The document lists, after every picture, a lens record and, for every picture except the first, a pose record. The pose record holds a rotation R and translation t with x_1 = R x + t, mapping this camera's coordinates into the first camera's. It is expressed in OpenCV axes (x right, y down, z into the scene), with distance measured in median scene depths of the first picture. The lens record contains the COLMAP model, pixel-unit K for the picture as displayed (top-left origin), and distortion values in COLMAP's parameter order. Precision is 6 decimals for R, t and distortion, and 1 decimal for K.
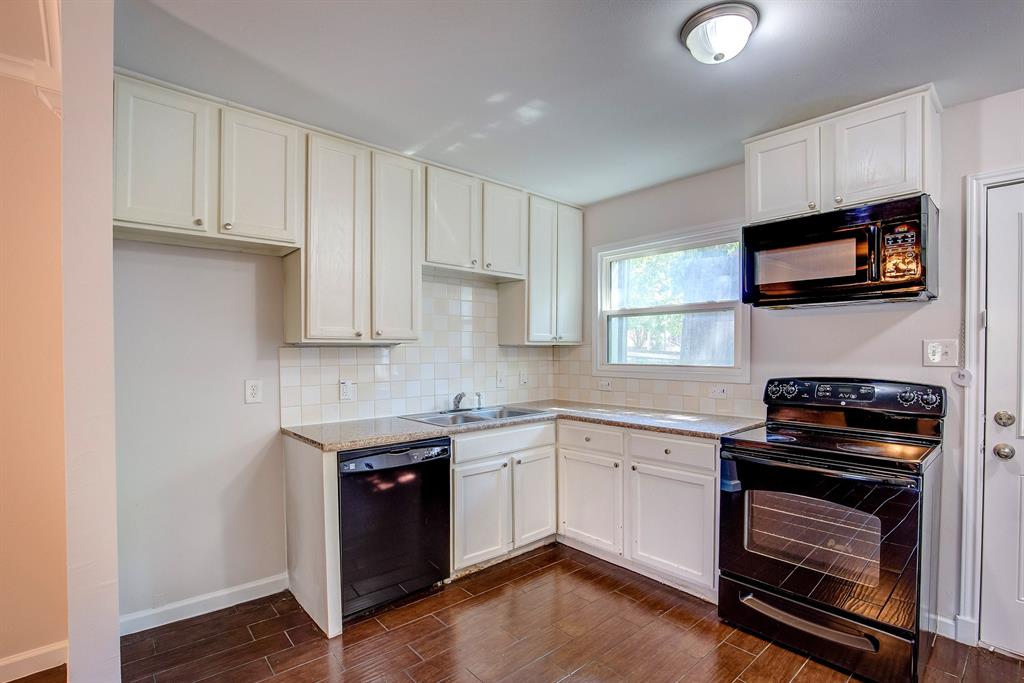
lens RADIAL K [[481.3, 0, 507.4], [0, 481.3, 362.0], [0, 0, 1]] dist [-0.026274, 0.000414]
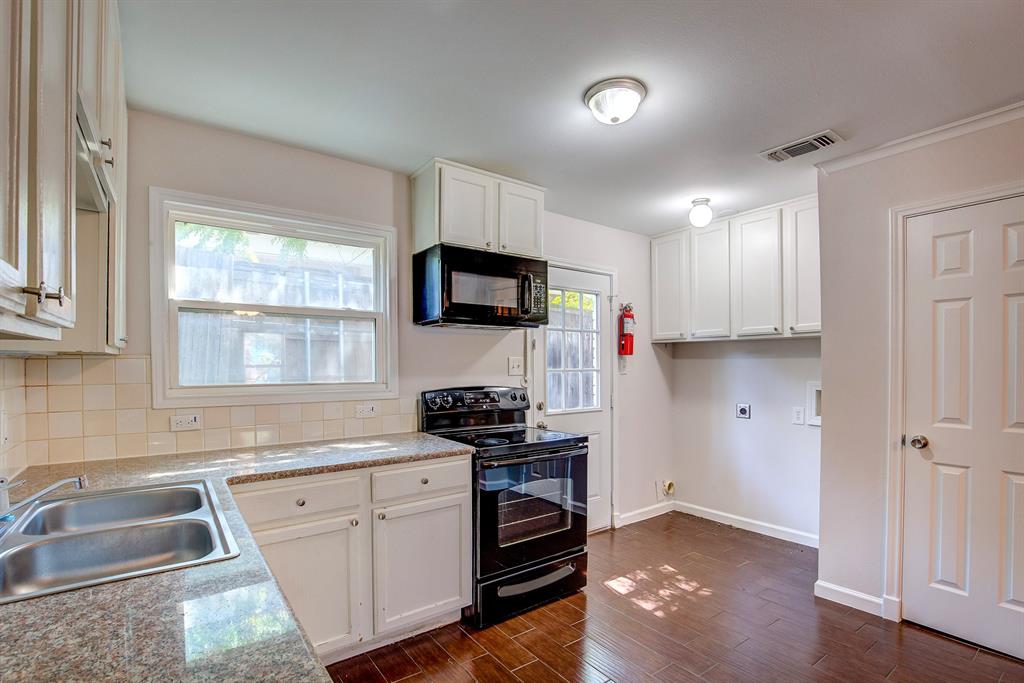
lens RADIAL K [[480.1, 0, 512.2], [0, 480.1, 372.5], [0, 0, 1]] dist [-0.028948, -0.000051]
pose [[0.089667, -0.014921, 0.995860, -0.487125], [0.025063, 0.999605, 0.012720, -0.015702], [-0.995656, 0.023819, 0.090005, 0.724352]]
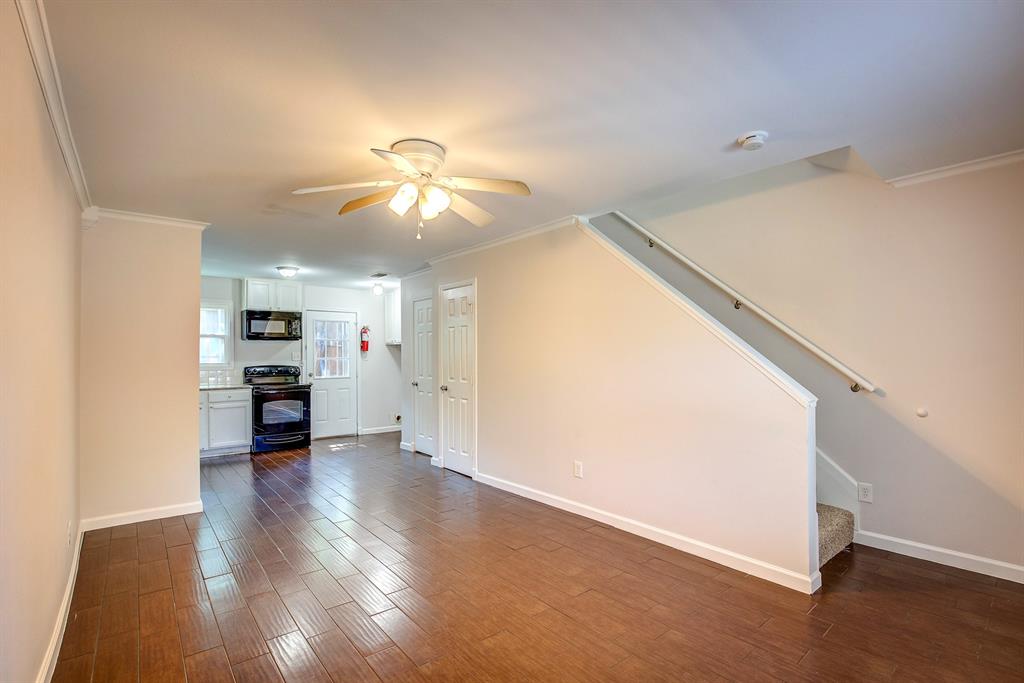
lens RADIAL K [[472.1, 0, 515.5], [0, 472.1, 352.7], [0, 0, 1]] dist [-0.034862, 0.000629]
pose [[0.024220, 0.004687, 0.999696, -1.962638], [0.027491, 0.999608, -0.005353, 0.011018], [-0.999329, 0.027612, 0.024082, -0.528184]]
